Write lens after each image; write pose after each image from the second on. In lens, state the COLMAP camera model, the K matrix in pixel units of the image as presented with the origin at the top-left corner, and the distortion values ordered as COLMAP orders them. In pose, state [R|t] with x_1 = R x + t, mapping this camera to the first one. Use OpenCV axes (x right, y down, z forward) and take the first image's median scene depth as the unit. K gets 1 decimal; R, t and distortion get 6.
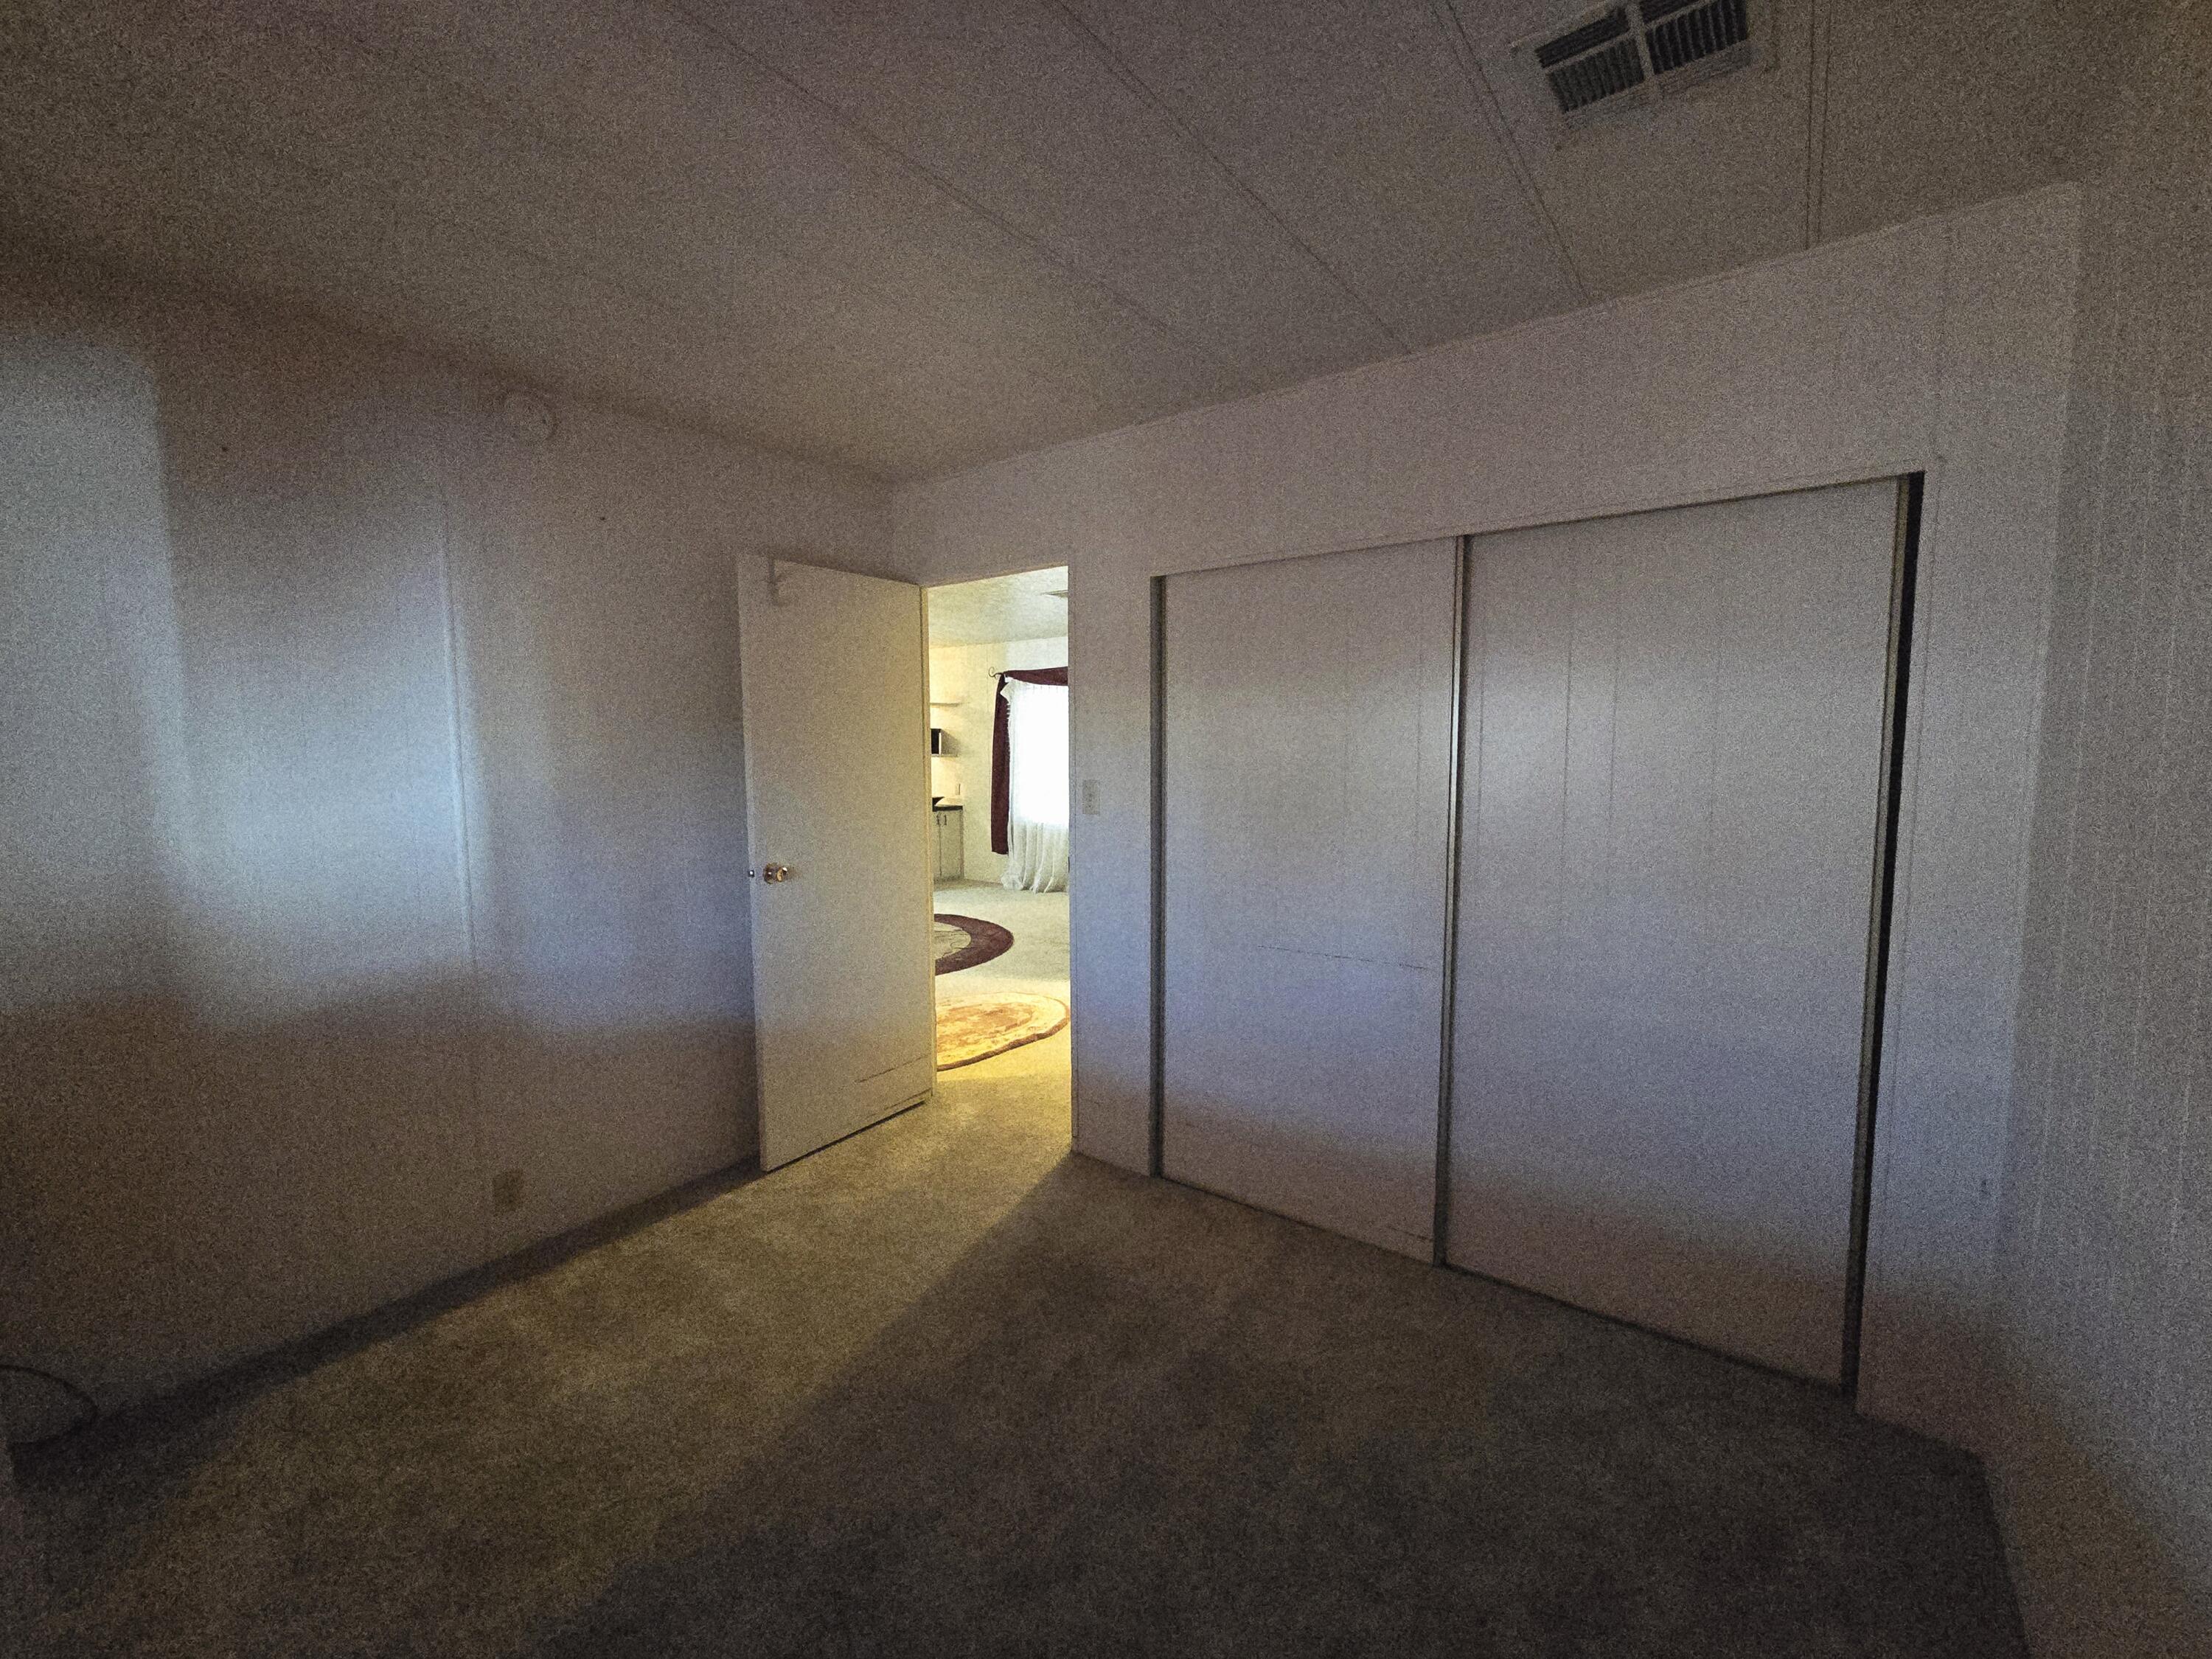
lens RADIAL K [[909.8, 0, 1099.6], [0, 909.8, 823.7], [0, 0, 1]] dist [-0.000206, 0.000480]
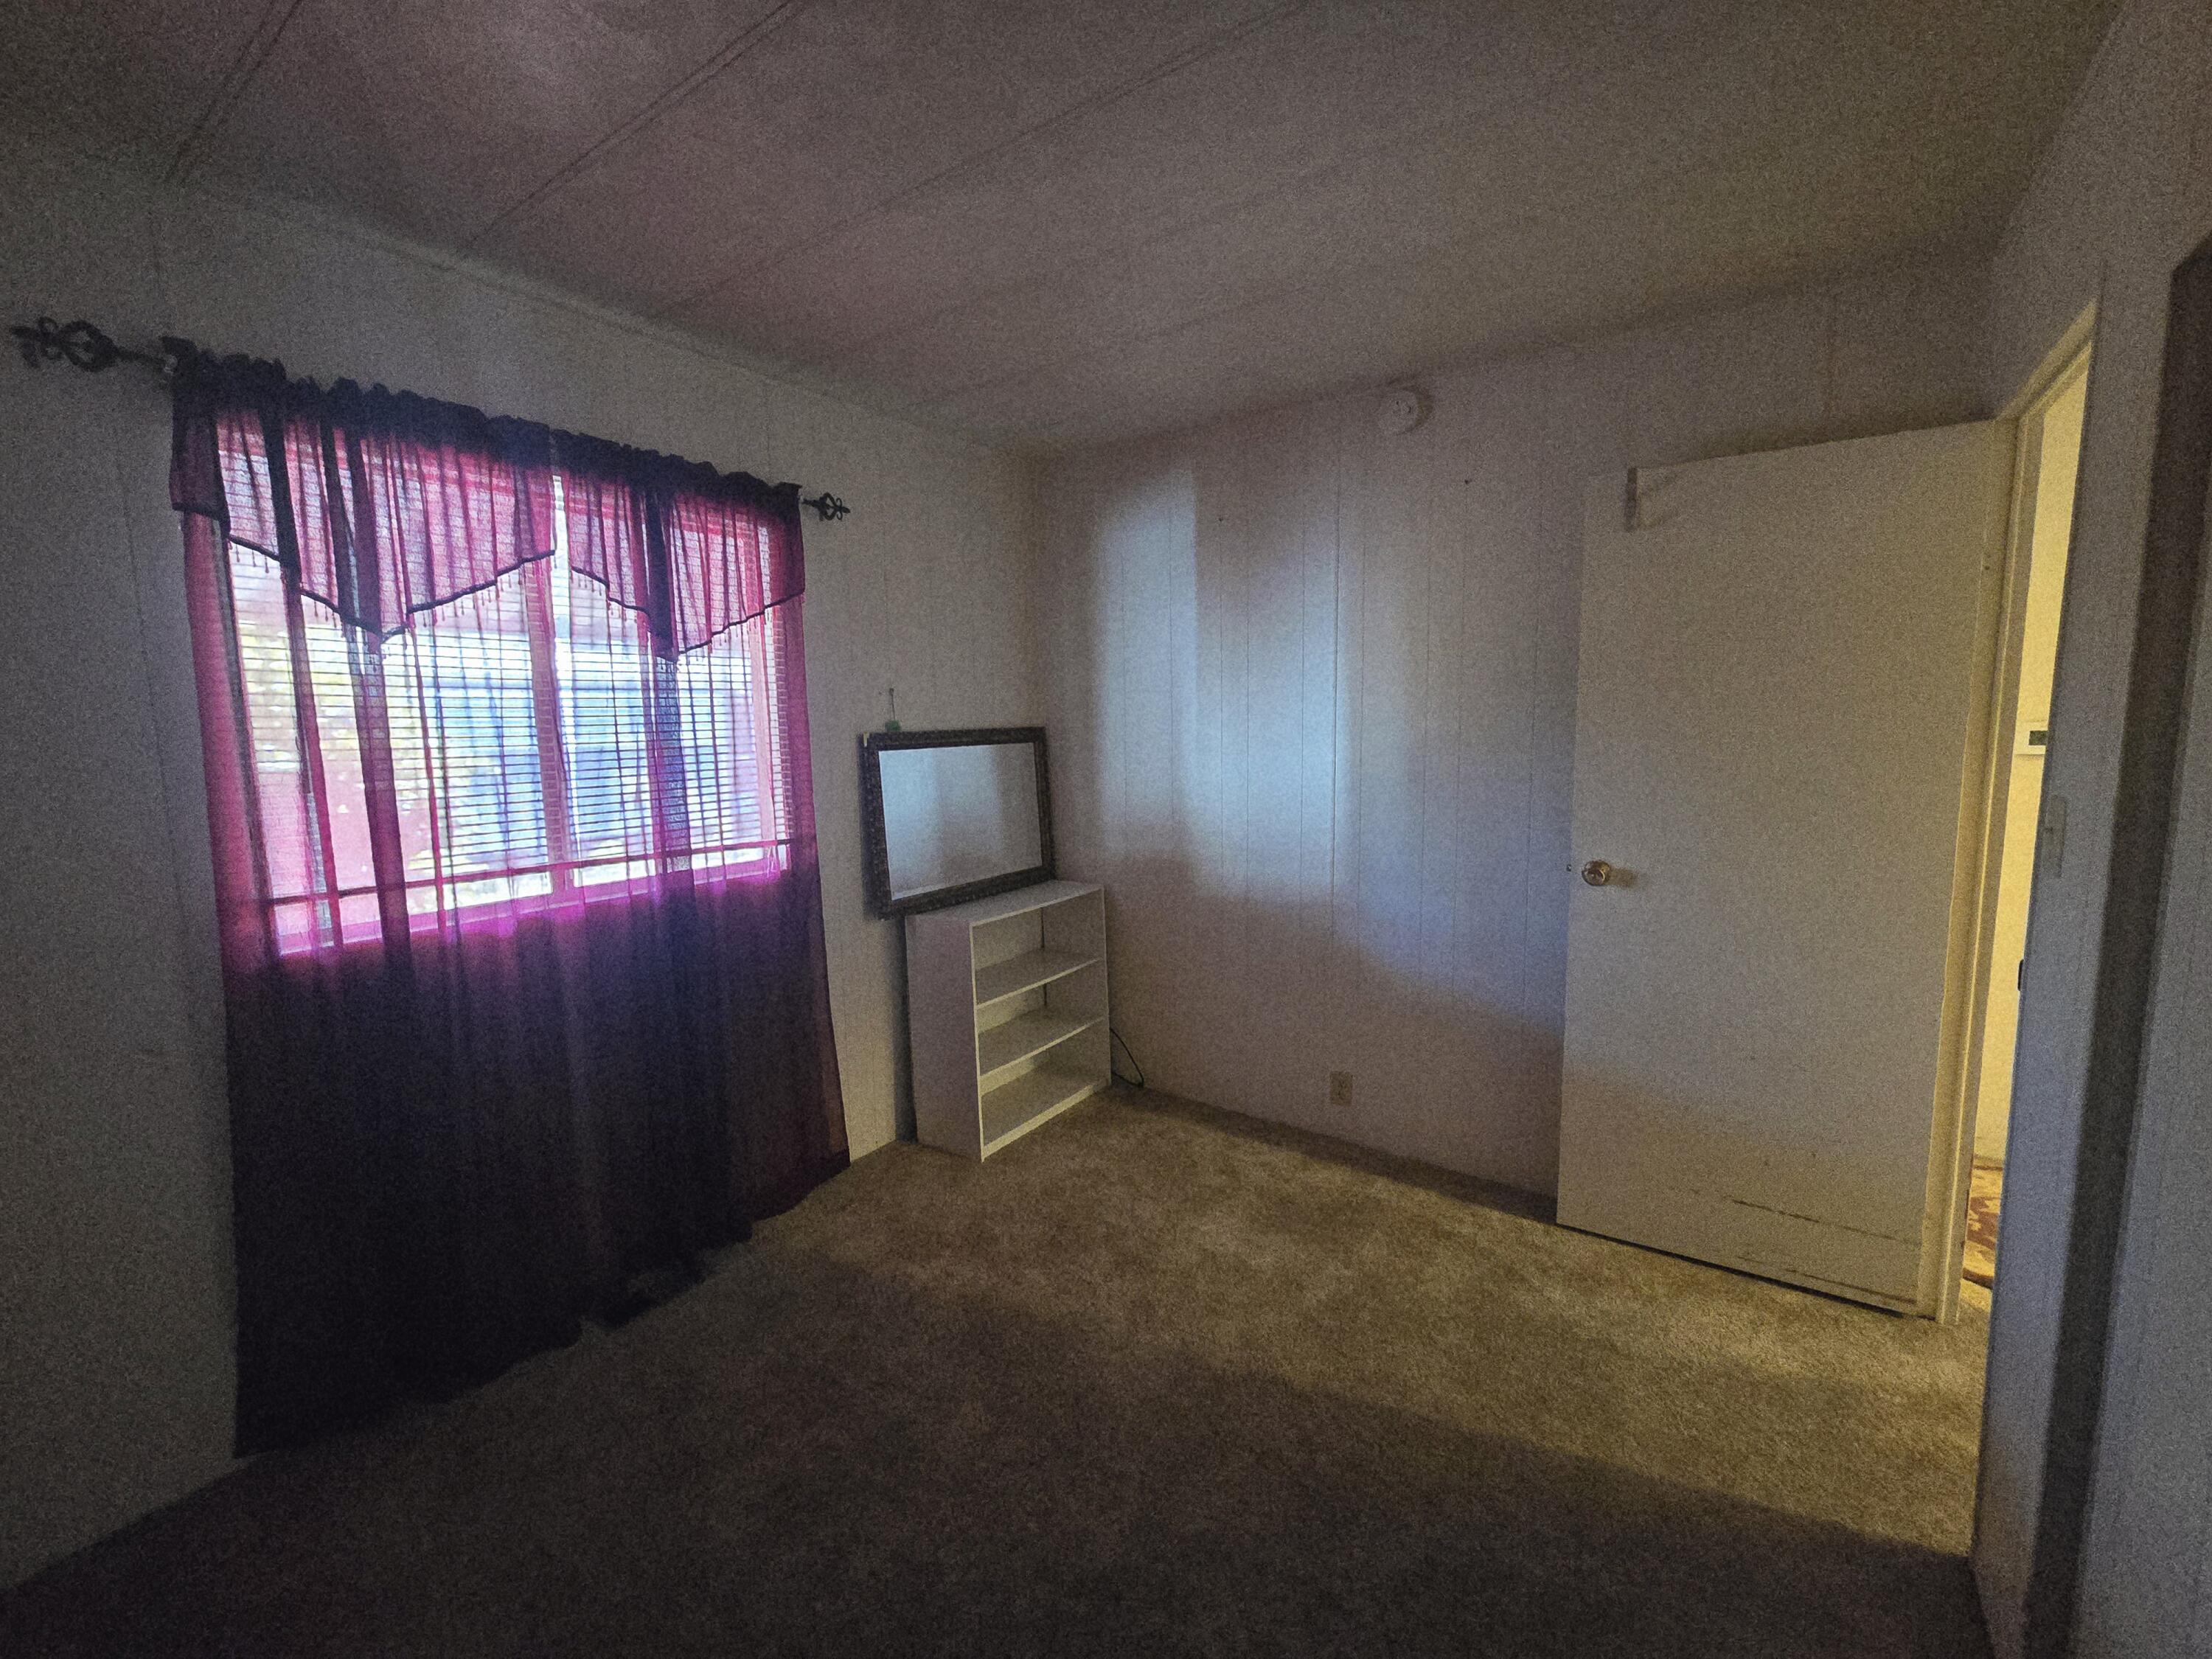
lens RADIAL K [[909.8, 0, 1099.6], [0, 909.8, 823.7], [0, 0, 1]] dist [-0.000206, 0.000480]
pose [[0.017977, 0.120854, -0.992507, 0.475399], [-0.073314, 0.990155, 0.119240, -0.059112], [0.997147, 0.070621, 0.026661, 0.606626]]
